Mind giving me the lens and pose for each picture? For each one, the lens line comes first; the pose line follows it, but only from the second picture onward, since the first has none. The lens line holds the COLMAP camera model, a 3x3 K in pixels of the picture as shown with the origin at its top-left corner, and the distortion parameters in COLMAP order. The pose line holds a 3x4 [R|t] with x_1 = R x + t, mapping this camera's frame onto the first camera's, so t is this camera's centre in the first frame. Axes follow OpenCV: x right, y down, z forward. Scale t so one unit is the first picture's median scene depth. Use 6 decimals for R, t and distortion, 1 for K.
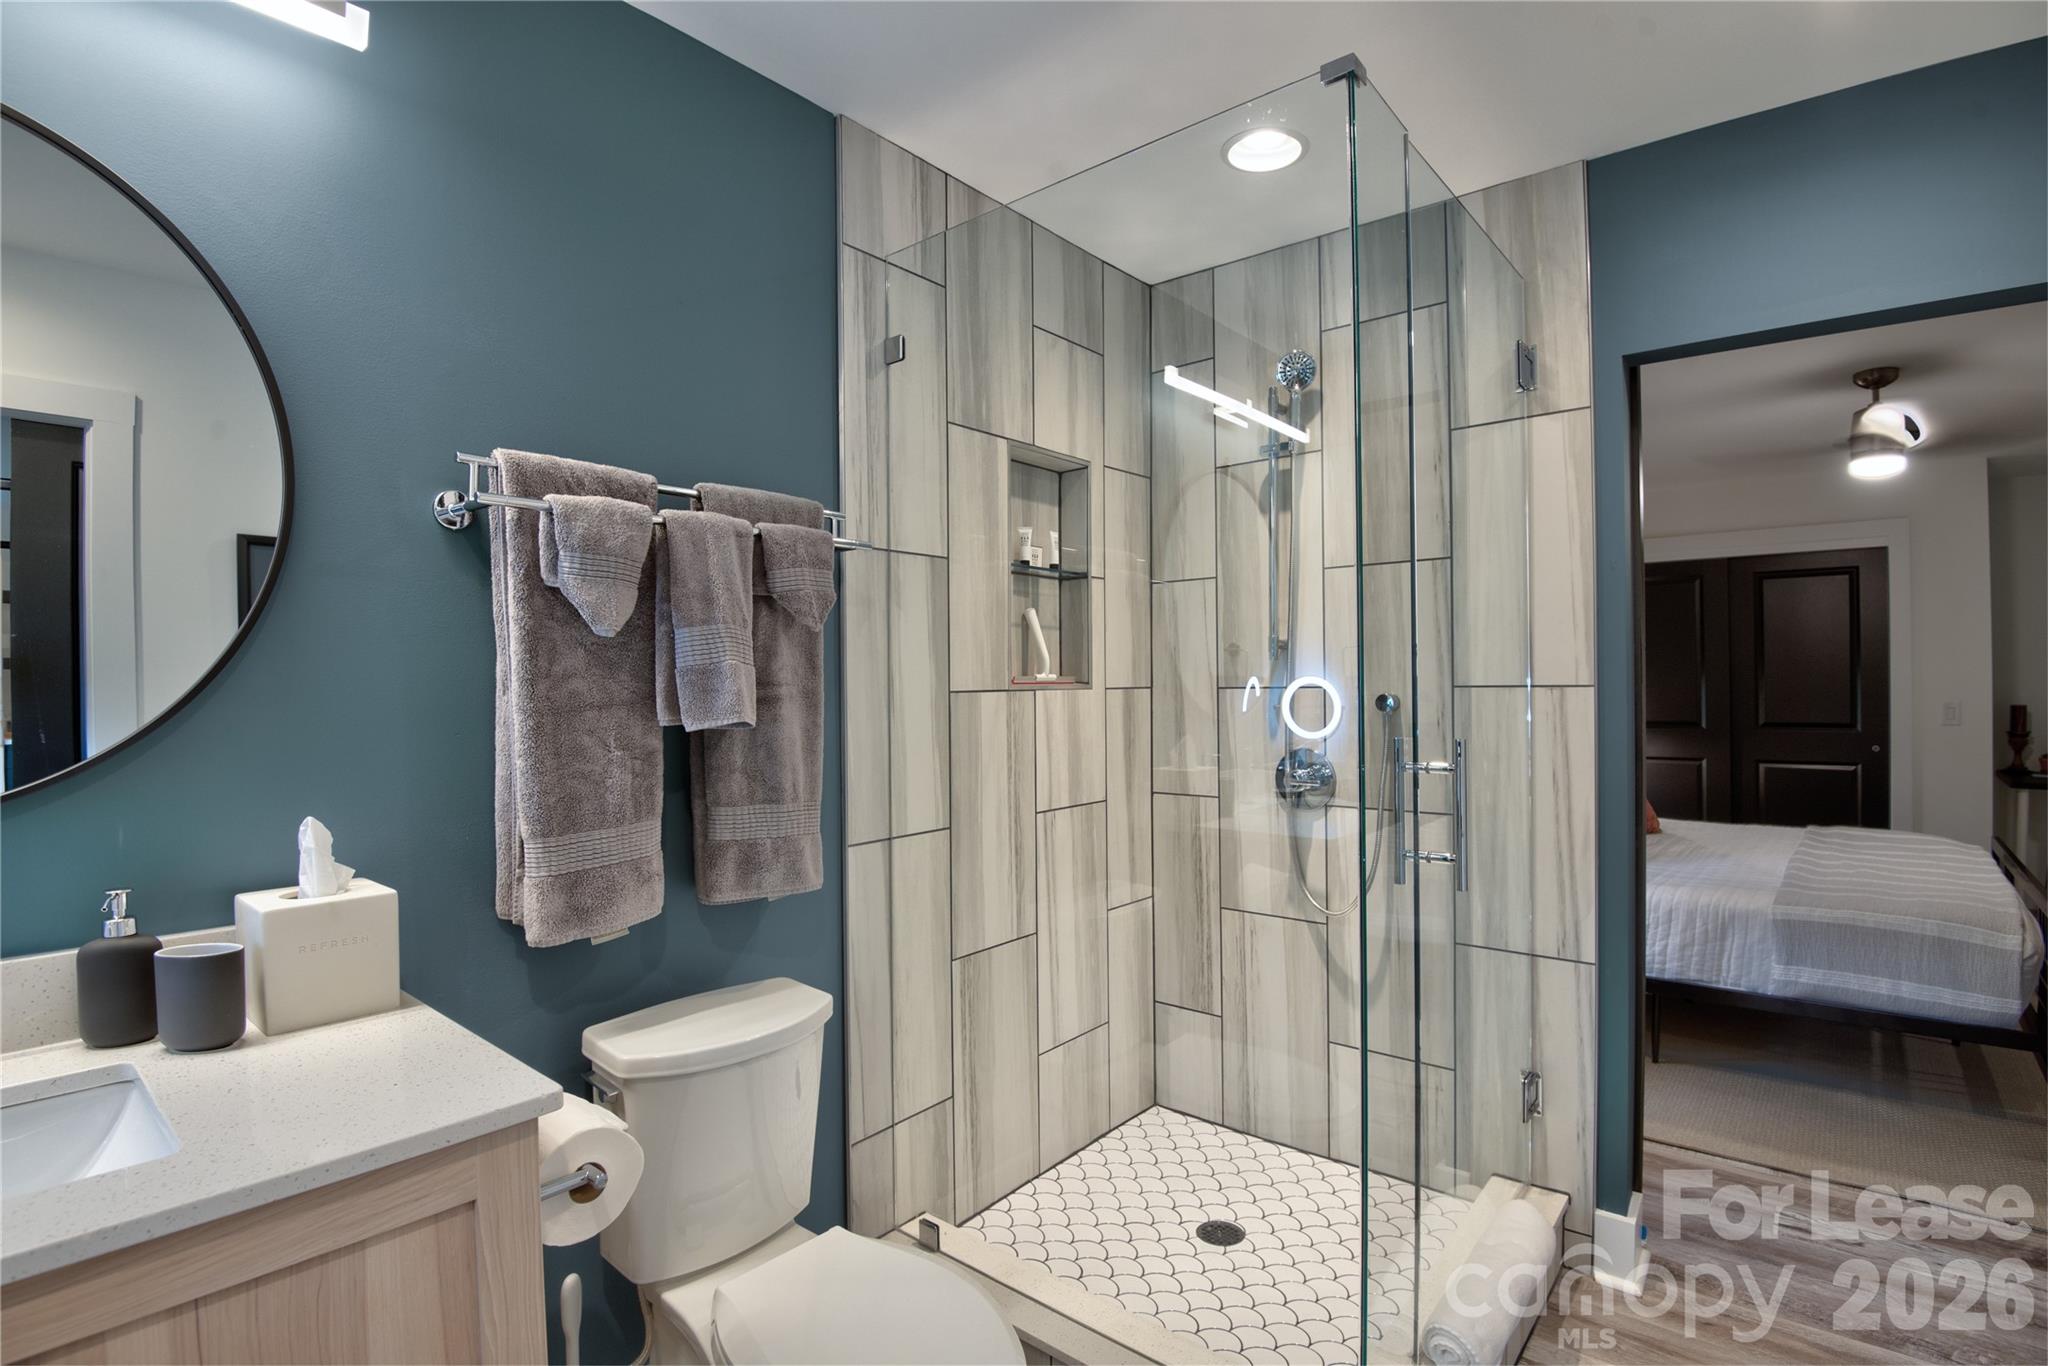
lens RADIAL K [[986.7, 0, 1024.0], [0, 986.7, 683.0], [0, 0, 1]] dist [-0.025696, -0.004888]
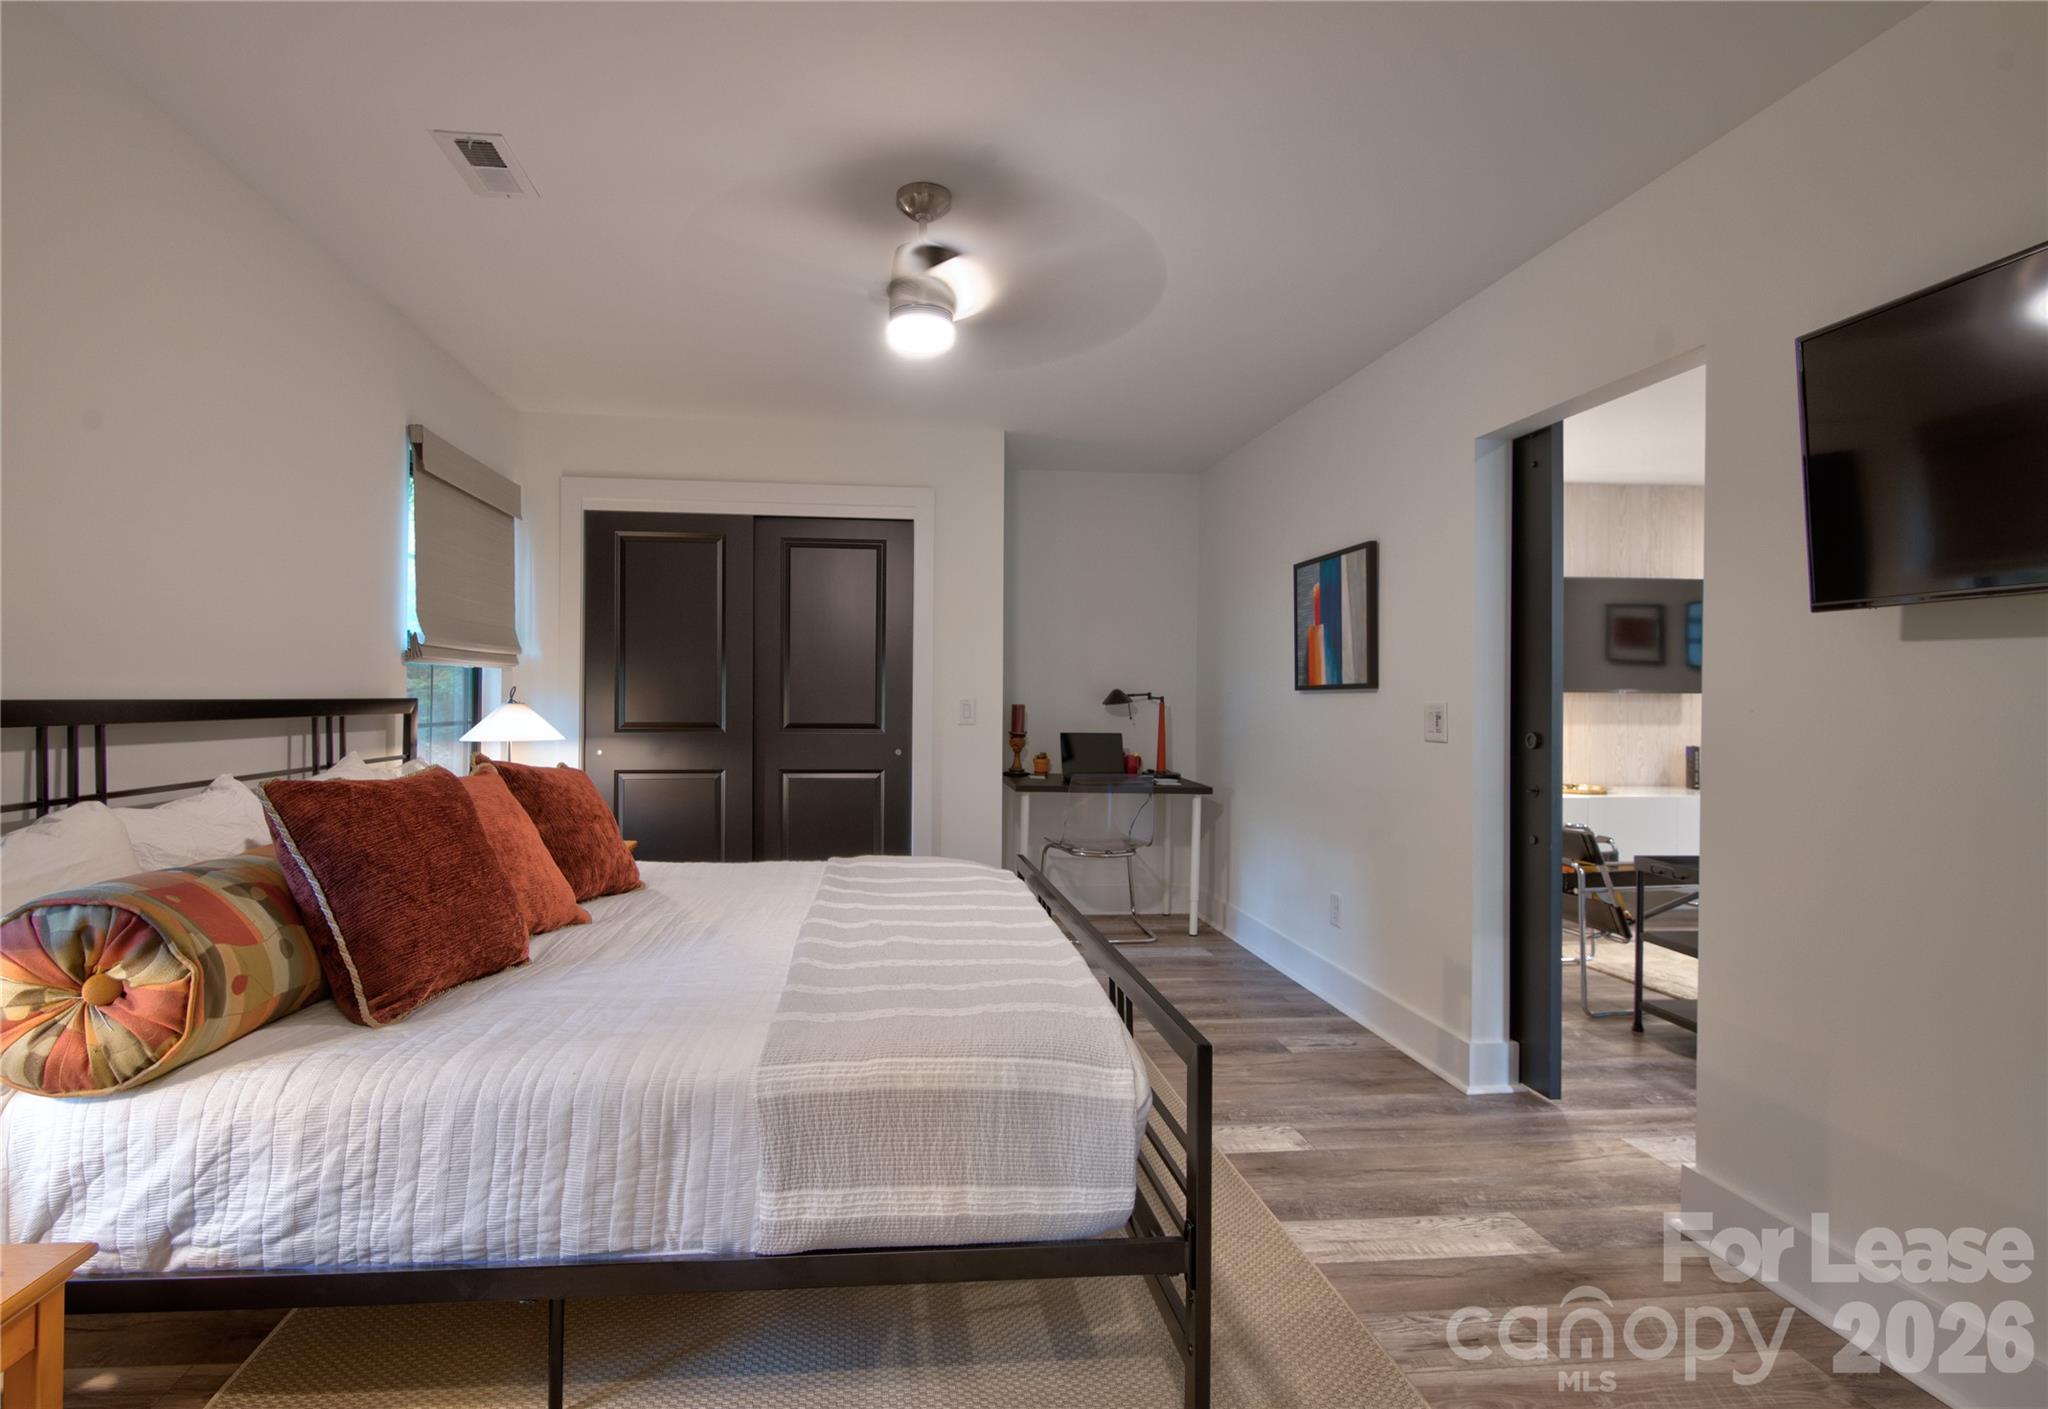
lens RADIAL K [[1011.9, 0, 965.7], [0, 1011.9, 697.5], [0, 0, 1]] dist [-0.001271, -0.000622]
pose [[0.694162, 0.017494, 0.719606, 0.450087], [-0.015096, 0.999839, -0.009744, 0.043759], [-0.719660, -0.004099, 0.694314, 0.541078]]
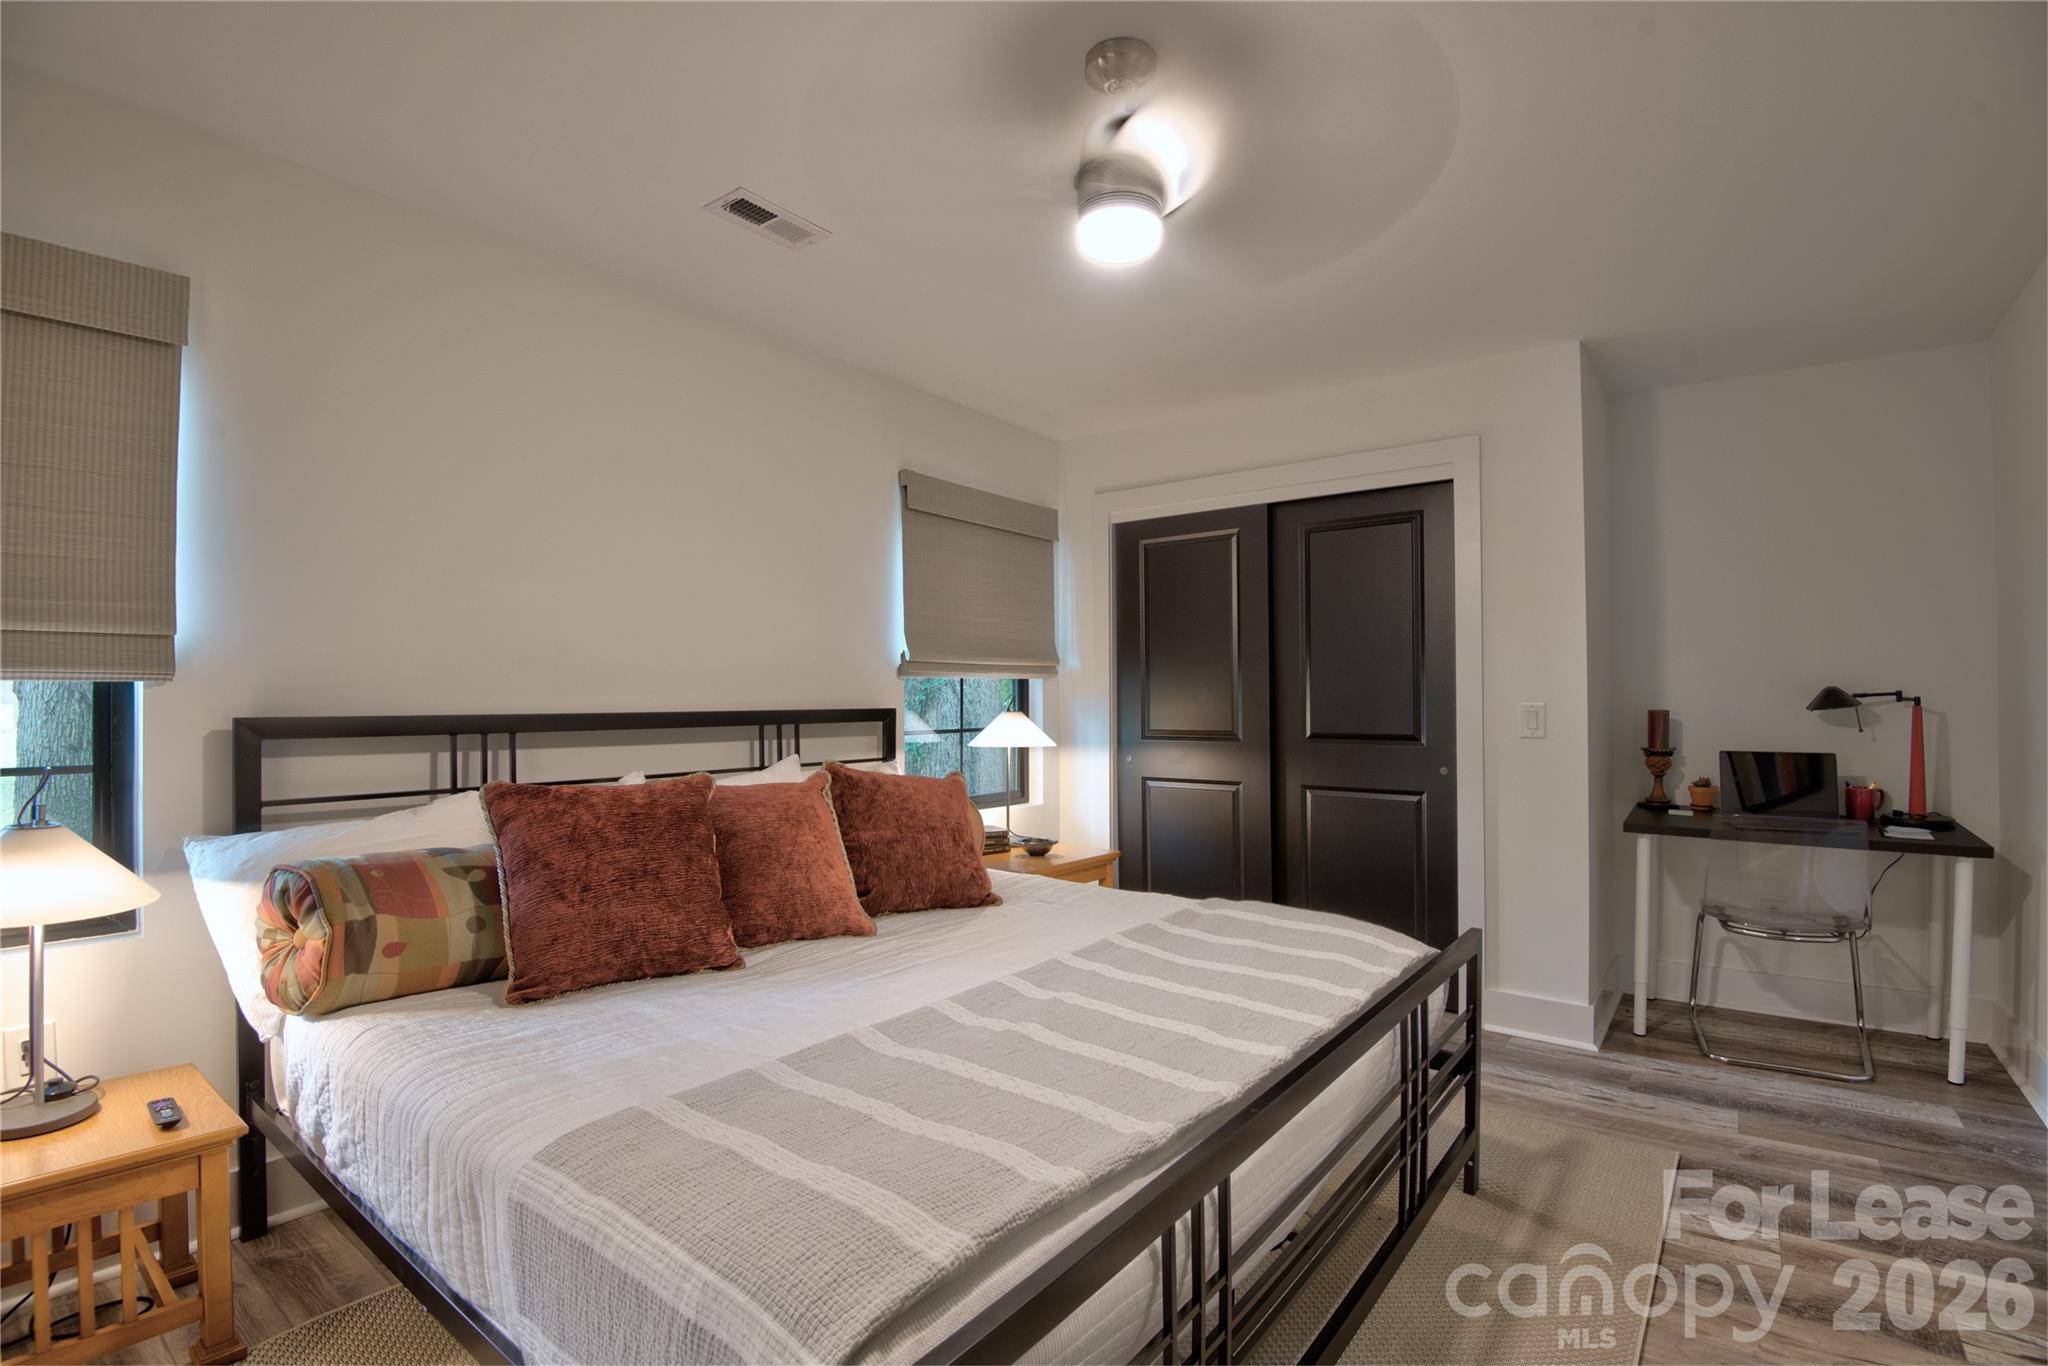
lens RADIAL K [[939.3, 0, 1022.9], [0, 939.3, 687.5], [0, 0, 1]] dist [0.000229, -0.030192]
pose [[0.998763, 0.008527, 0.048978, 0.905575], [-0.007878, 0.999879, -0.013434, 0.031459], [-0.049086, 0.013031, 0.998710, 0.562090]]
